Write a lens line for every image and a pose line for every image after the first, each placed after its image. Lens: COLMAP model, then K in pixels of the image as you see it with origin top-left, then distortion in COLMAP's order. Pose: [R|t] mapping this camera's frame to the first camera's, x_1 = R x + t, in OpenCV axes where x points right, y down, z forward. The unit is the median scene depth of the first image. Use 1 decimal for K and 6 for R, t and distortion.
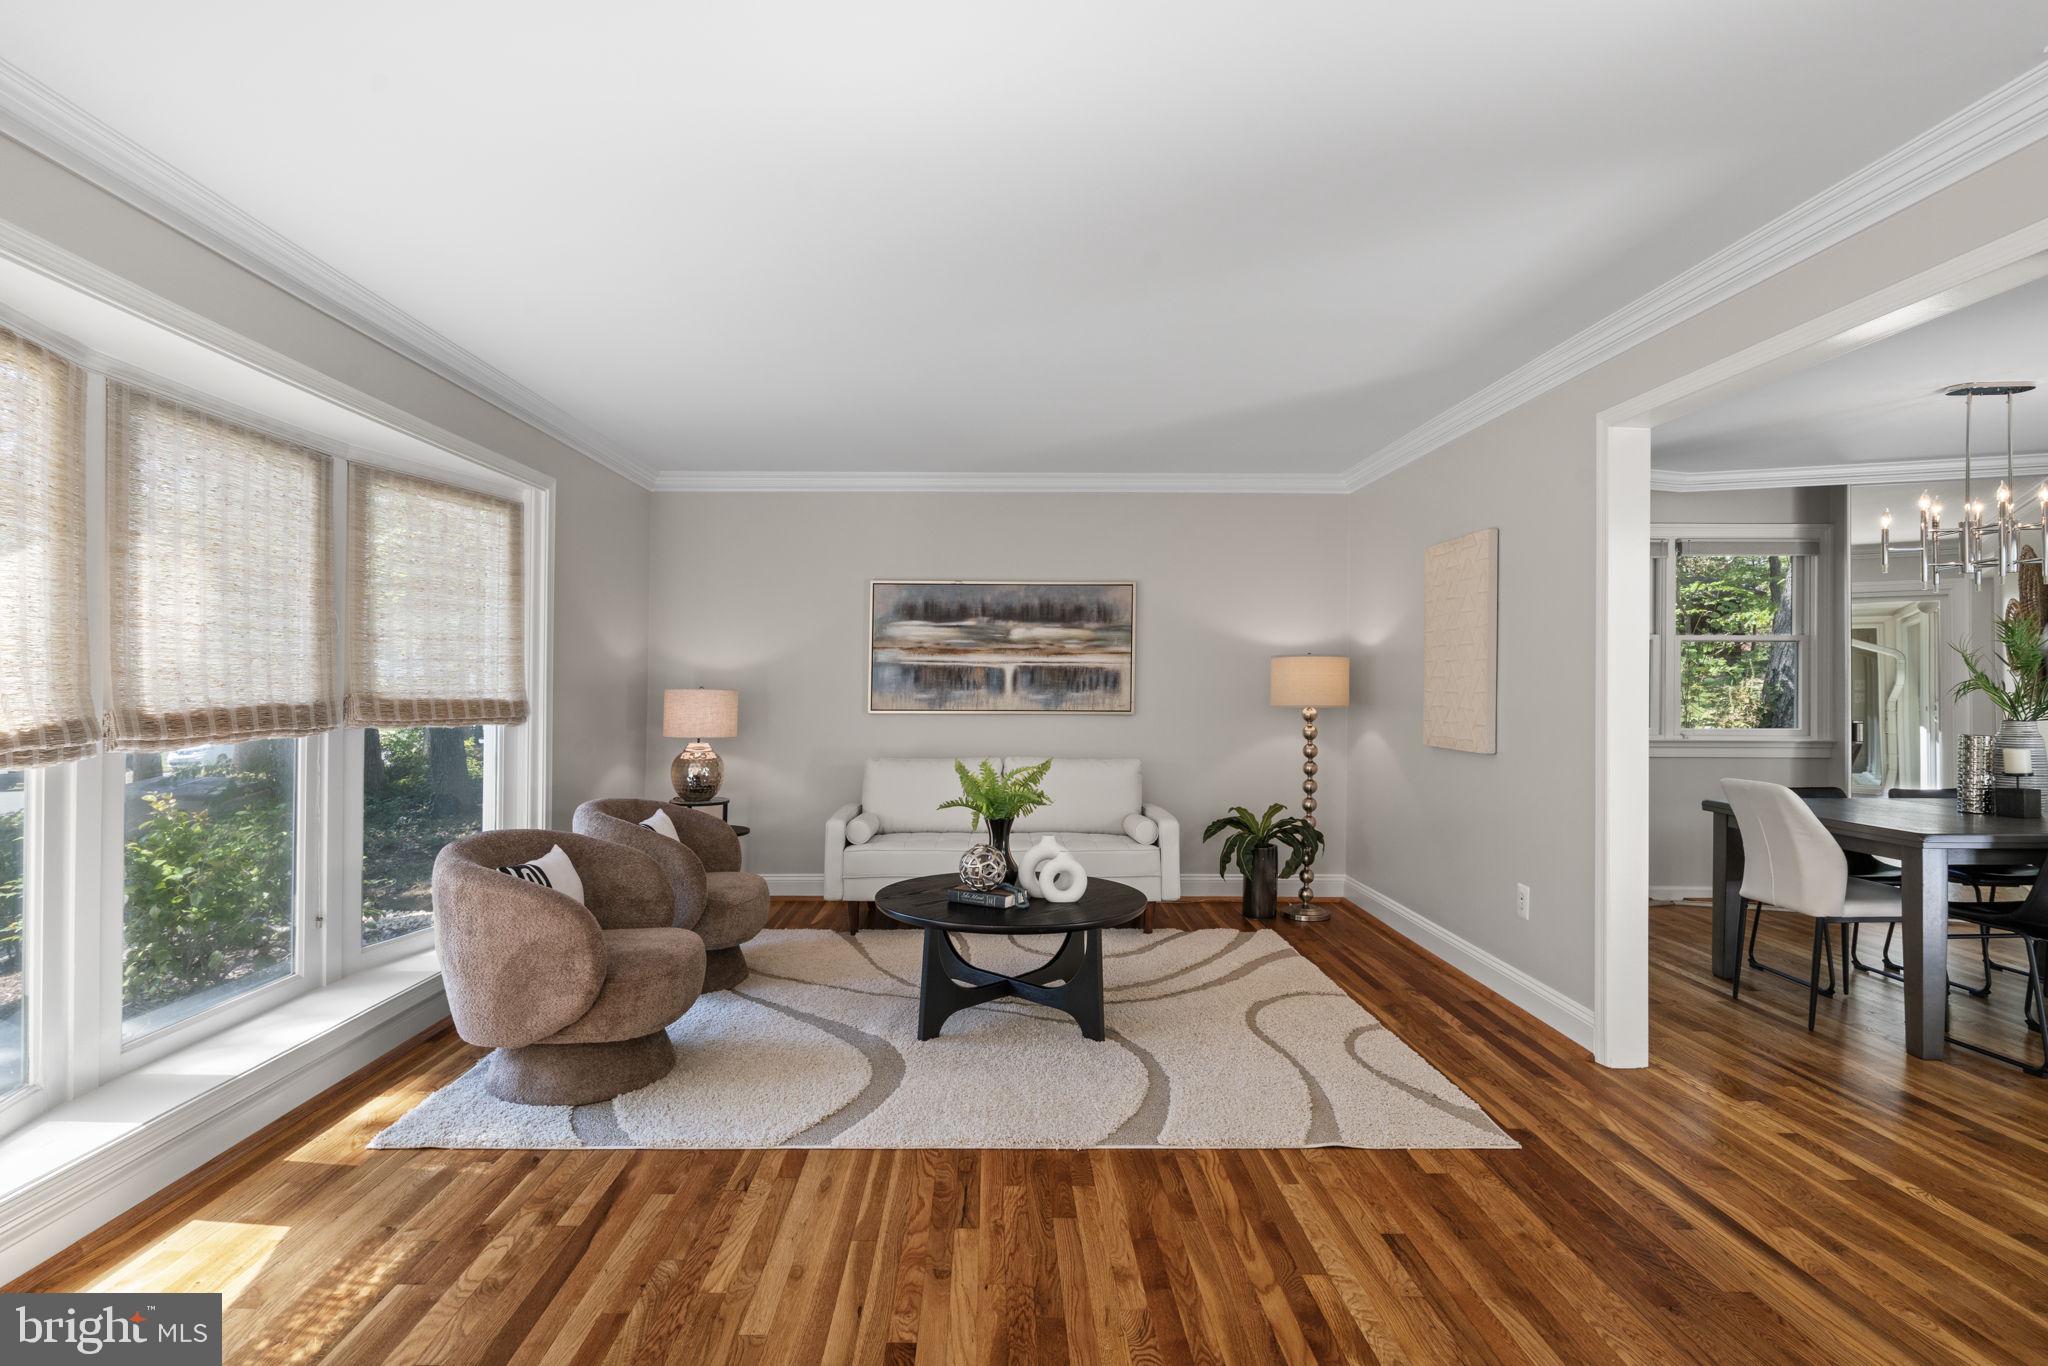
lens RADIAL K [[990.0, 0, 1024.0], [0, 990.0, 683.0], [0, 0, 1]] dist [-0.001145, 0.000067]
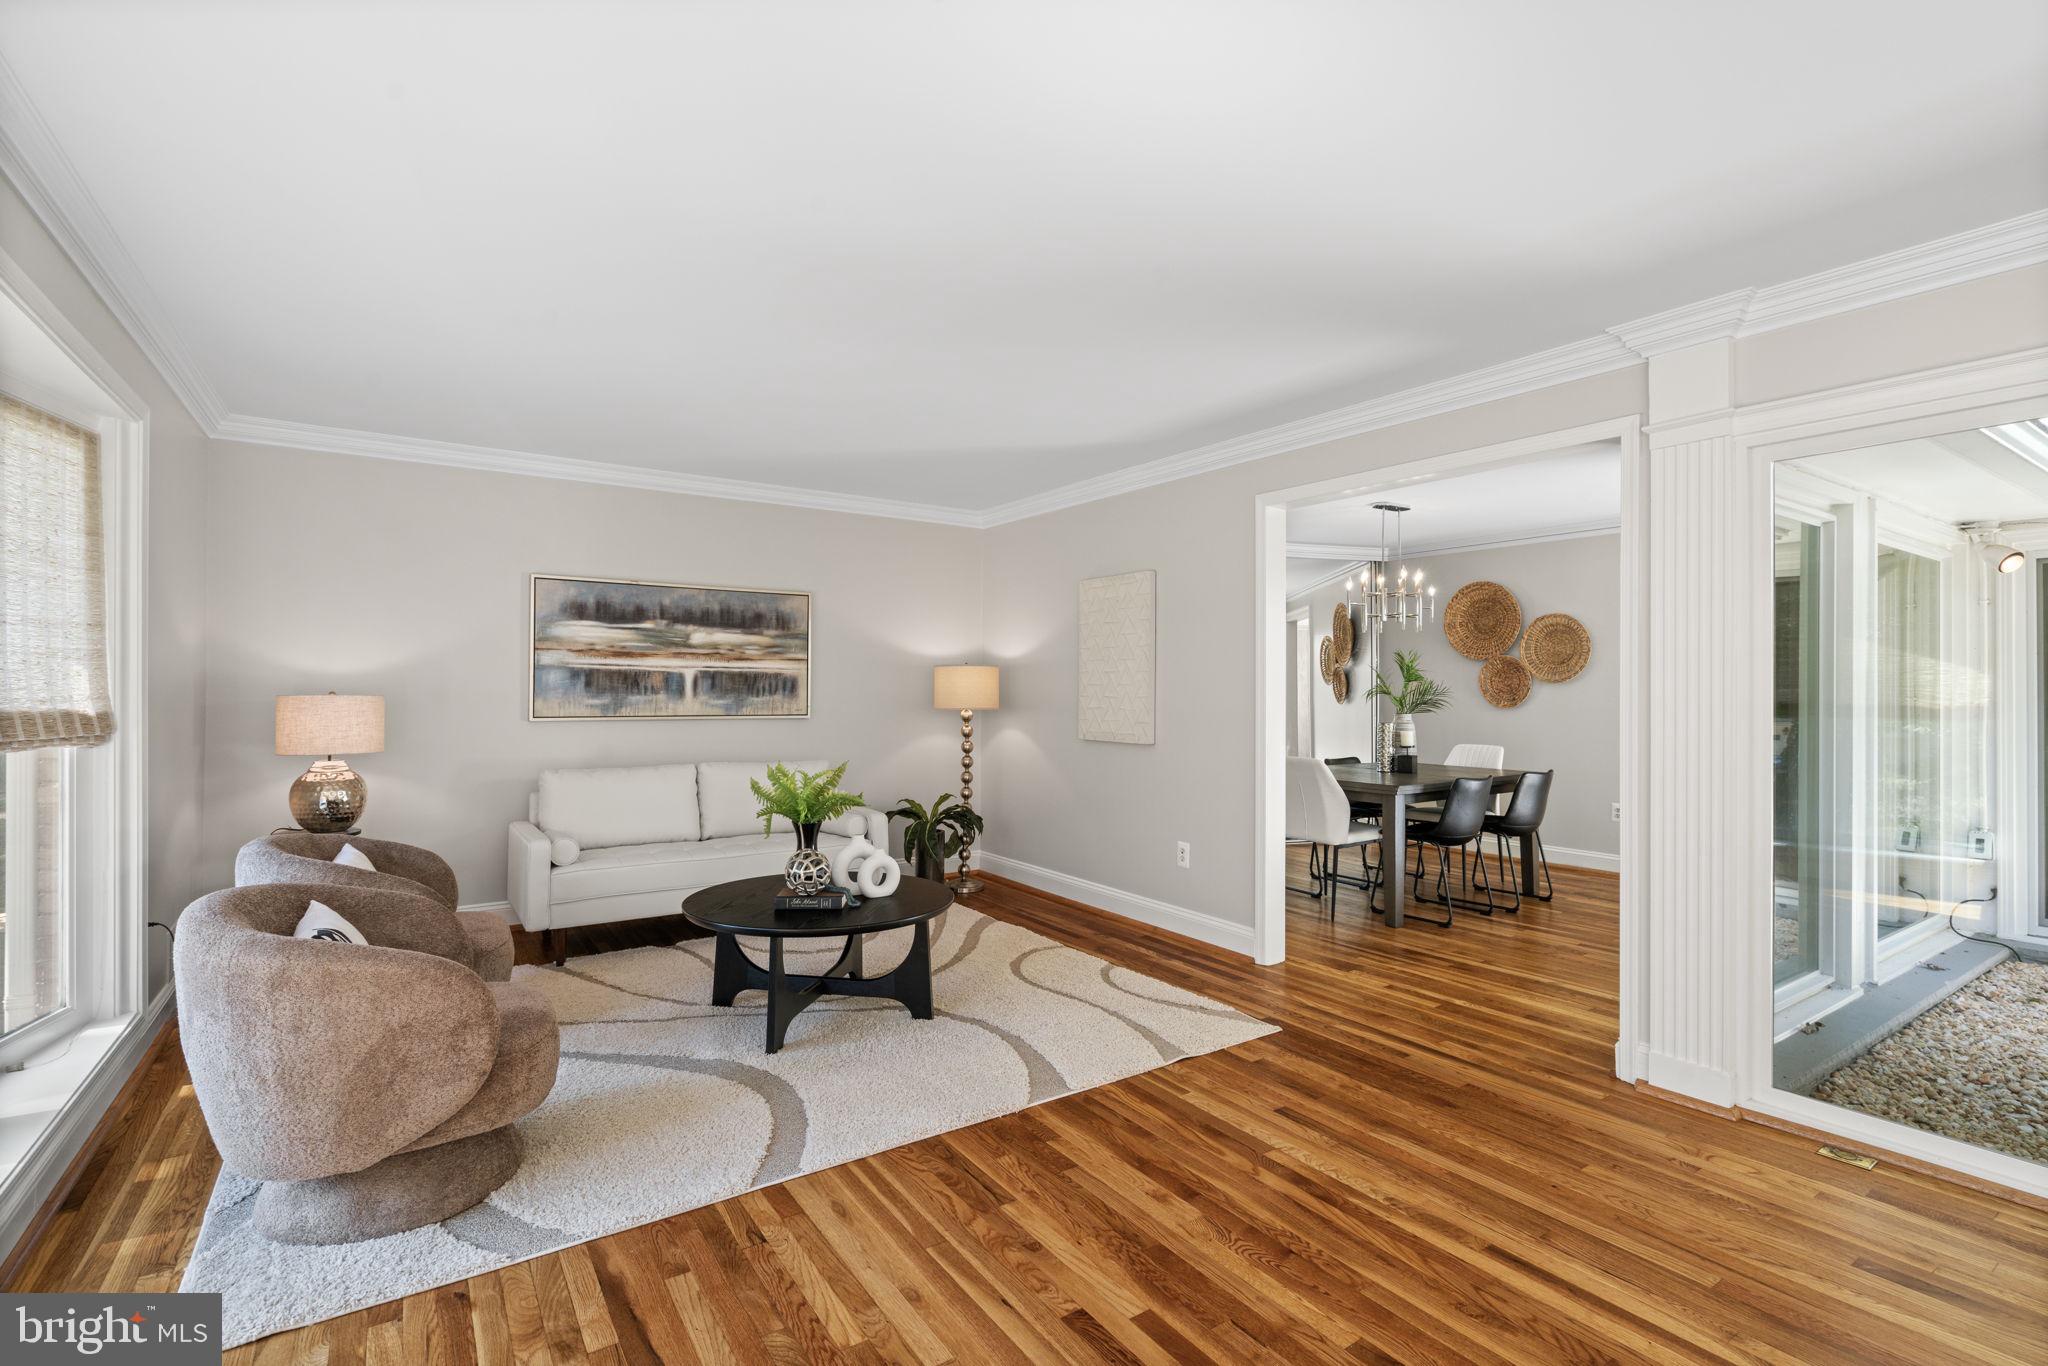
lens RADIAL K [[895.9, 0, 1019.4], [0, 895.9, 693.9], [0, 0, 1]] dist [-0.018287, 0.011063]
pose [[0.841408, -0.000492, 0.540400, -0.327270], [-0.003785, 0.999970, 0.006804, -0.002107], [-0.540387, -0.007770, 0.841381, 0.110161]]
